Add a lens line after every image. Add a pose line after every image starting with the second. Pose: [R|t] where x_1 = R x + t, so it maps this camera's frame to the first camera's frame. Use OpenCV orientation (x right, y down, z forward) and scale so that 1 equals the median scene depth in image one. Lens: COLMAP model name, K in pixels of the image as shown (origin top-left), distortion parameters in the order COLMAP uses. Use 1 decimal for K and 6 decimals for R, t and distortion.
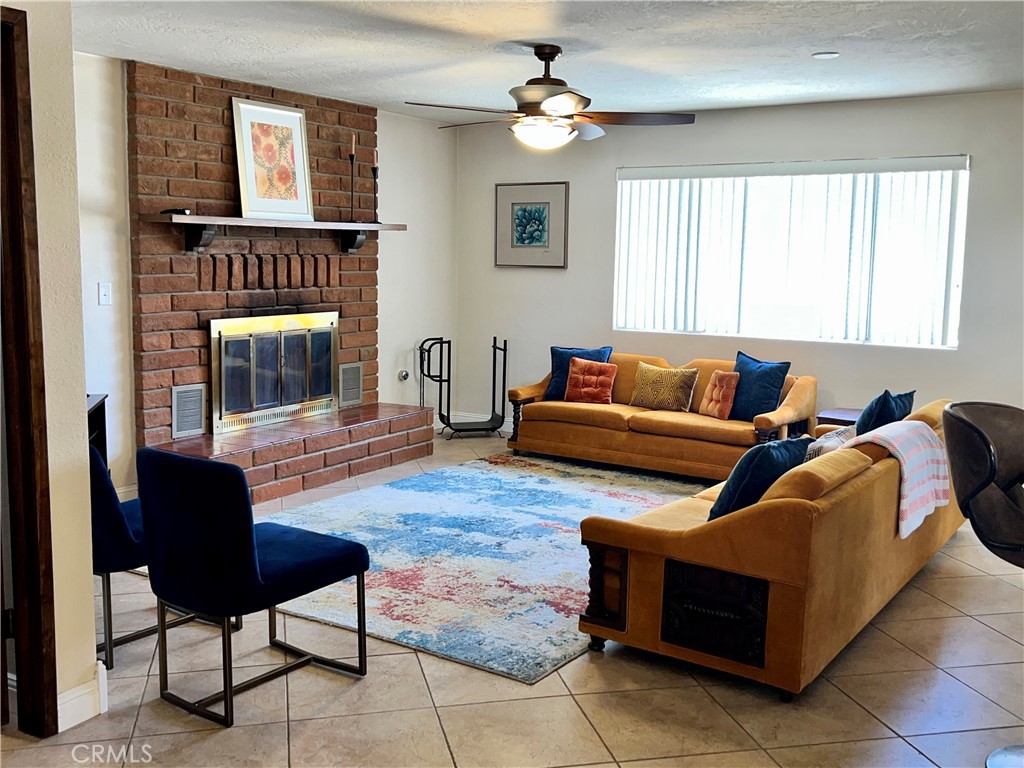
lens RADIAL K [[1029.8, 0, 520.4], [0, 1029.8, 379.9], [0, 0, 1]] dist [0.132543, -0.274604]
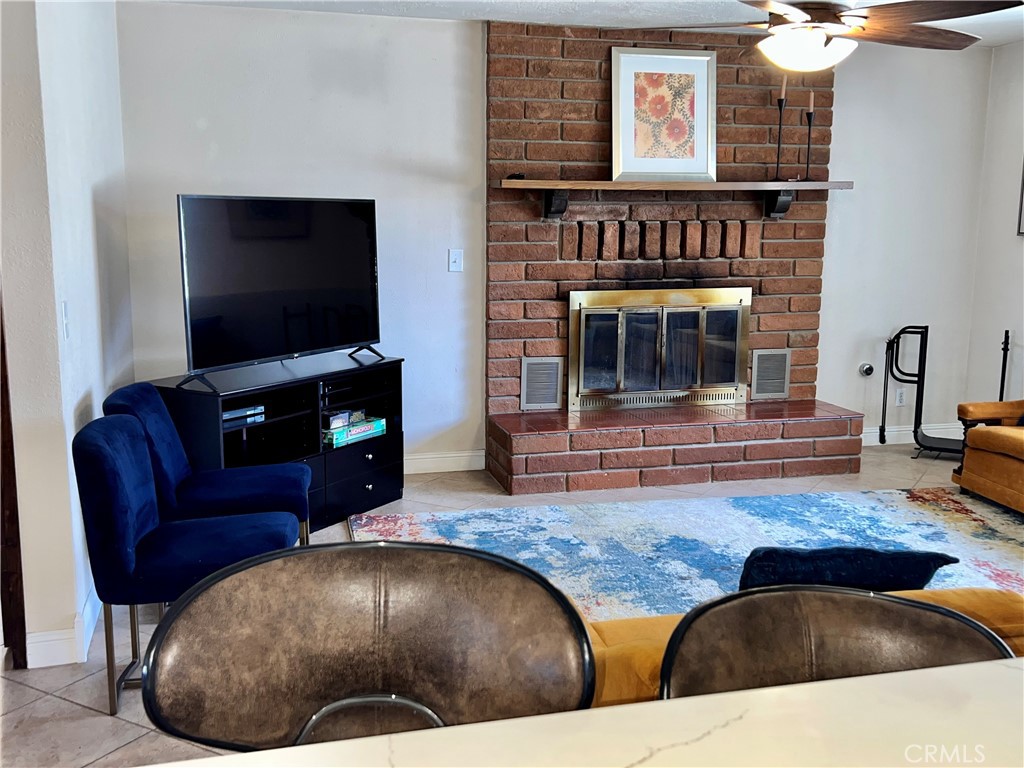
lens RADIAL K [[1029.8, 0, 520.4], [0, 1029.8, 379.9], [0, 0, 1]] dist [0.132543, -0.274604]
pose [[0.724853, 0.108889, -0.680244, 0.310004], [-0.085594, 0.994013, 0.067908, -0.036195], [0.683566, 0.009001, 0.729833, 0.279176]]
